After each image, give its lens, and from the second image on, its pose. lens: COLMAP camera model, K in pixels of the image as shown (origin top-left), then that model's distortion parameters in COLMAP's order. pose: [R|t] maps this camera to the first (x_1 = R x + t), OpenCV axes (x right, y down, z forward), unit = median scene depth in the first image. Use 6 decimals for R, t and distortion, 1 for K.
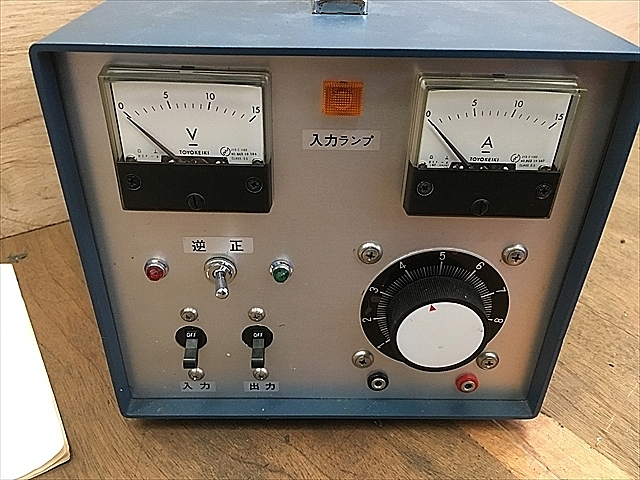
lens RADIAL K [[555.4, 0, 320.0], [0, 555.4, 240.0], [0, 0, 1]] dist [0.092199, -0.154076]
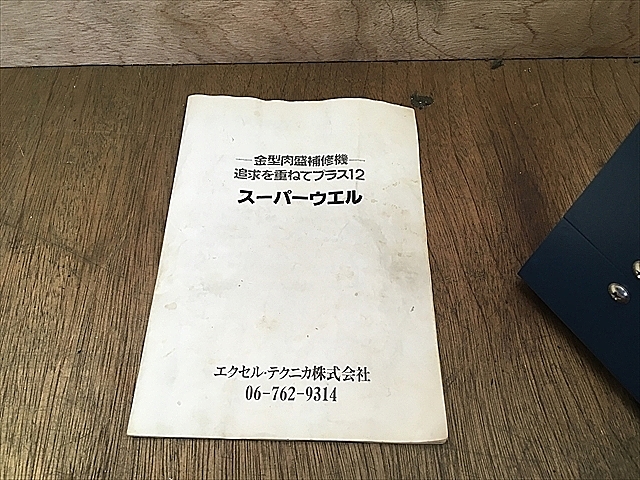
lens RADIAL K [[555.4, 0, 320.0], [0, 555.4, 240.0], [0, 0, 1]] dist [0.092199, -0.154076]
pose [[0.835758, 0.483241, -0.260742, -0.585477], [-0.307000, 0.804932, 0.507776, -0.297024], [0.455258, -0.344330, 0.821083, 0.307103]]
